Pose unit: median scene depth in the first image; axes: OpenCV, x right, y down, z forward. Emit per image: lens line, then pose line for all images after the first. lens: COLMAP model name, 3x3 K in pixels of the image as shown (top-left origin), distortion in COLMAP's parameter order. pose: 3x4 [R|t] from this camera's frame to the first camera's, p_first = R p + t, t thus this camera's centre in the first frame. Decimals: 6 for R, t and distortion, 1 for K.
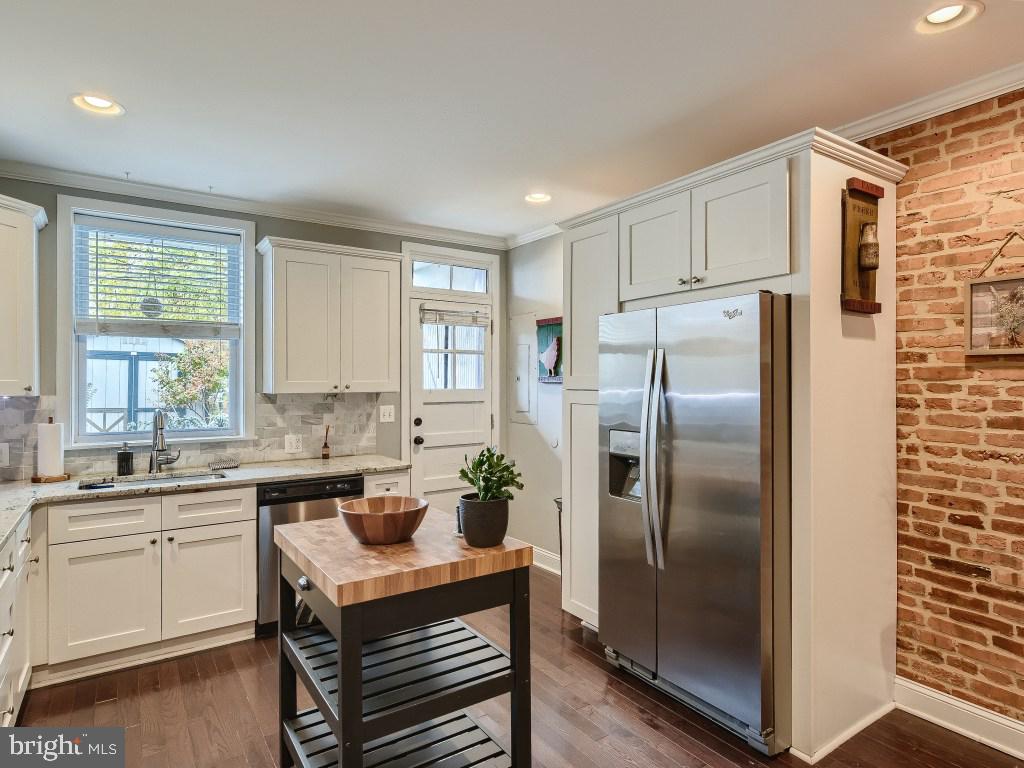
lens RADIAL K [[589.5, 0, 513.8], [0, 589.5, 381.0], [0, 0, 1]] dist [0.003570, 0.004900]
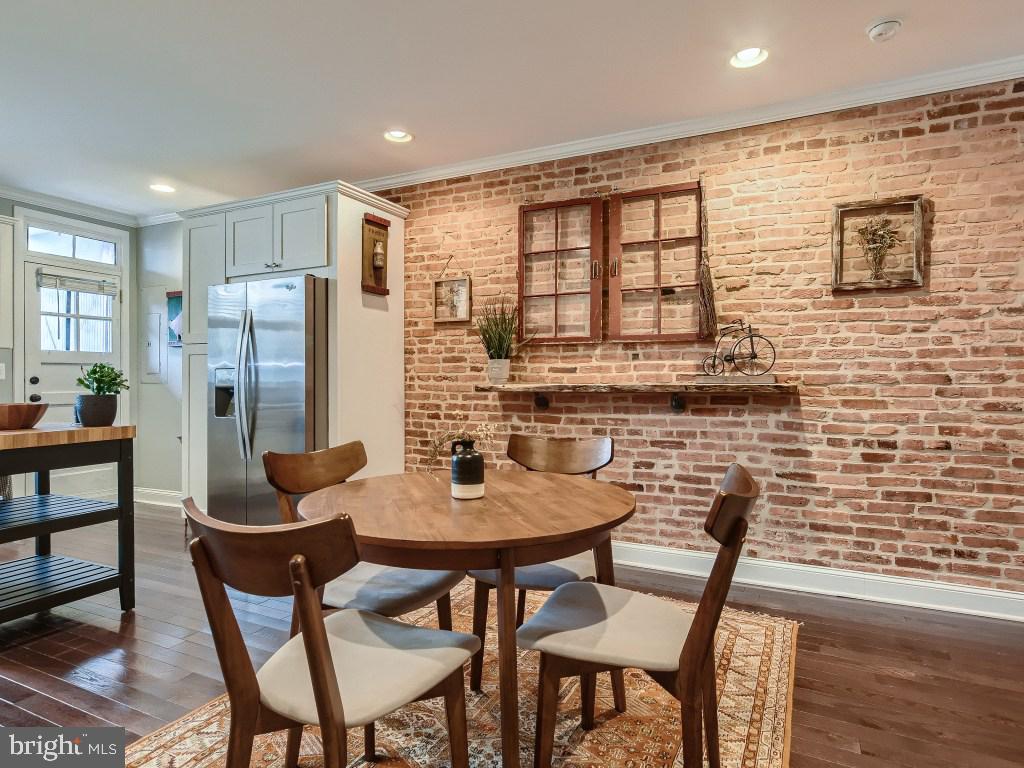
lens RADIAL K [[589.5, 0, 511.0], [0, 589.5, 379.0], [0, 0, 1]] dist [0.003570, 0.004900]
pose [[0.865974, -0.000335, 0.500089, 0.063623], [-0.000157, 1.000000, 0.000942, 0.092884], [-0.500089, -0.000894, 0.865974, -0.477395]]
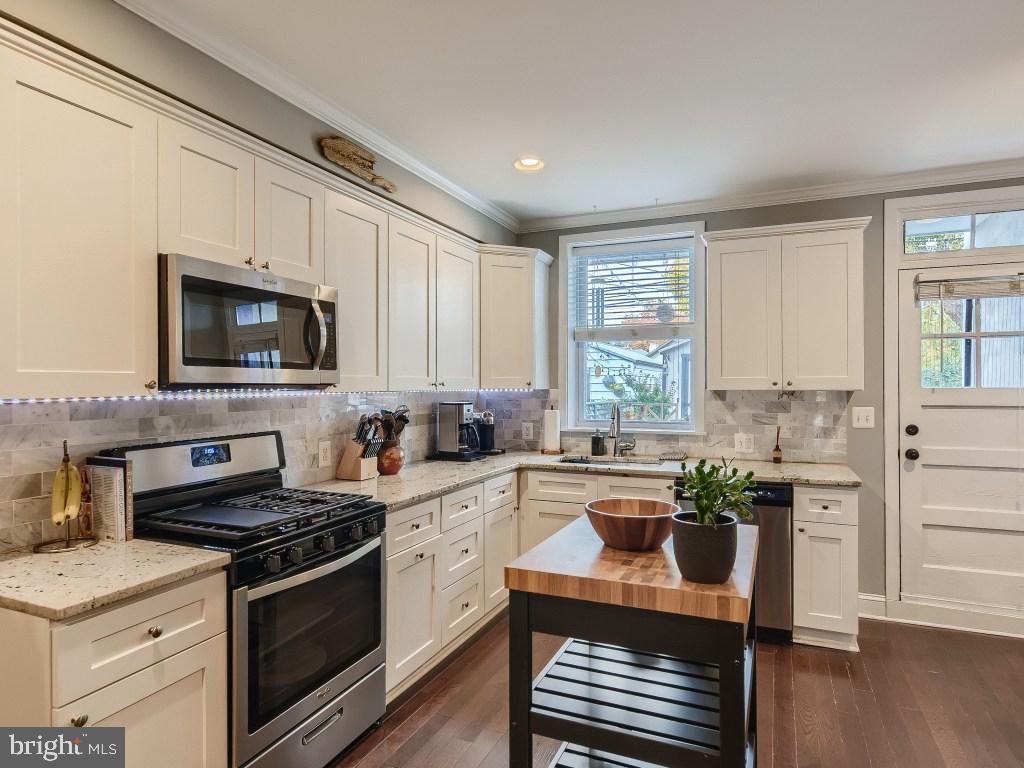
lens RADIAL K [[589.5, 0, 516.7], [0, 589.5, 384.8], [0, 0, 1]] dist [0.003570, 0.004900]
pose [[0.544792, 0.003761, -0.838563, 0.285928], [0.002475, 0.999978, 0.006093, 0.006481], [0.838568, -0.005395, 0.544771, 0.213966]]
